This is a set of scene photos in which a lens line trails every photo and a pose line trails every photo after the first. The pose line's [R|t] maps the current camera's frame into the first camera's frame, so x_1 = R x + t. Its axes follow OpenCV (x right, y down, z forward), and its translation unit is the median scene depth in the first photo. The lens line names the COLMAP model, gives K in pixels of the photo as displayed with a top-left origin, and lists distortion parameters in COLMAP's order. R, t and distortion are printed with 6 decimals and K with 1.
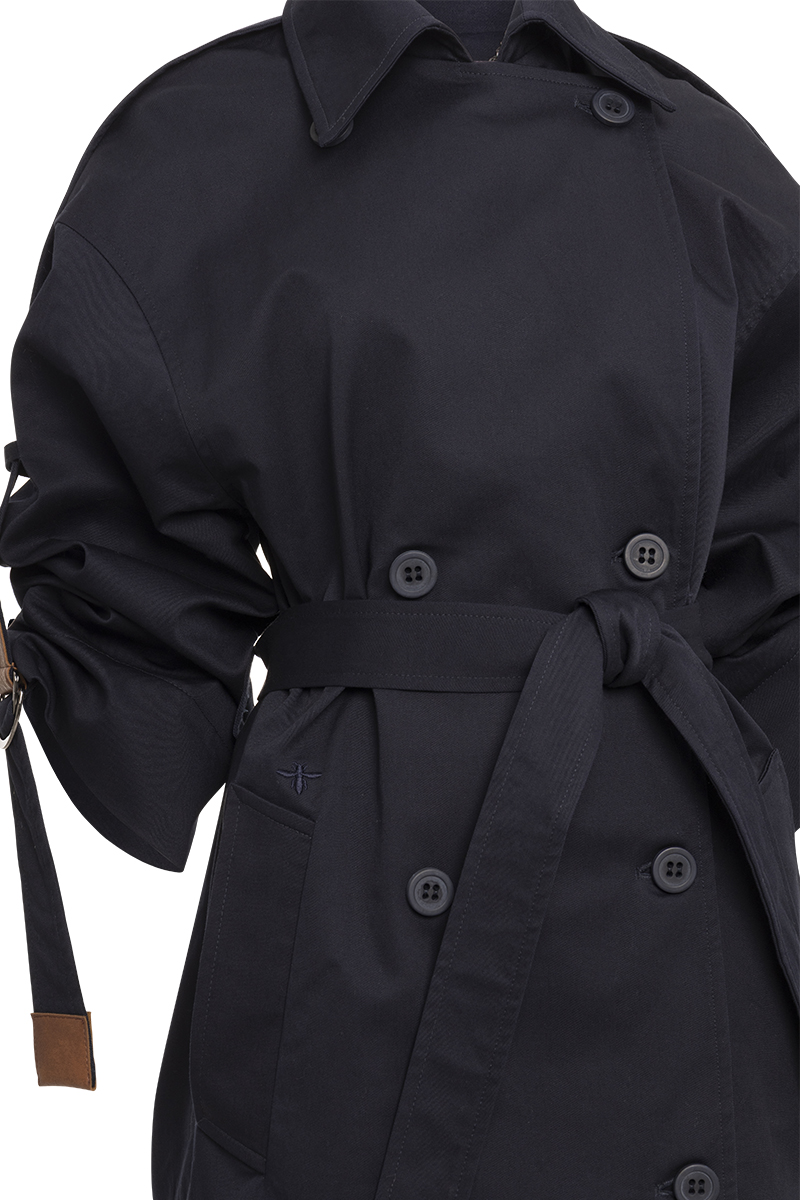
lens RADIAL K [[2943.0, 0, 400.2], [0, 2943.0, 517.7], [0, 0, 1]] dist [-0.002230, 0.378896]
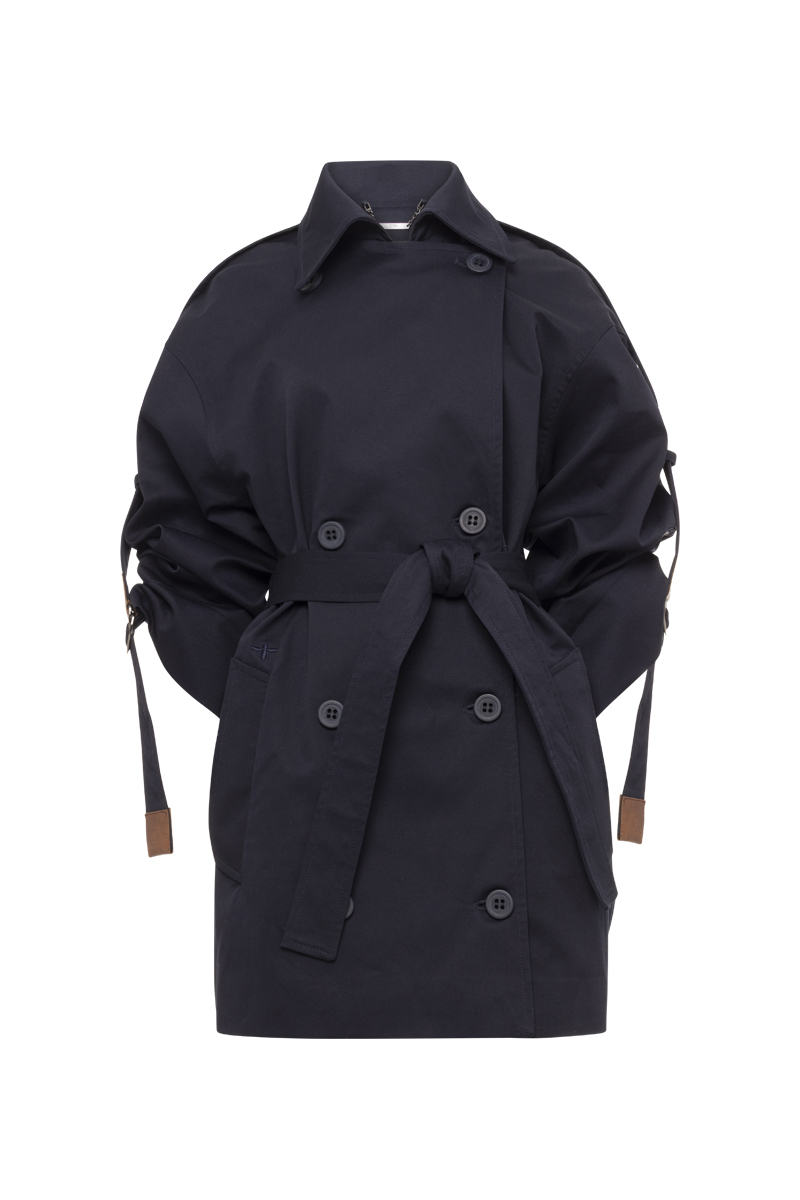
lens RADIAL K [[2943.0, 0, 400.2], [0, 2943.0, 517.7], [0, 0, 1]] dist [-0.002230, 0.378896]
pose [[0.961704, -0.029010, -0.272550, 0.499045], [-0.004592, 0.992538, -0.121851, 0.214781], [0.274051, 0.118436, 0.954395, -0.605179]]
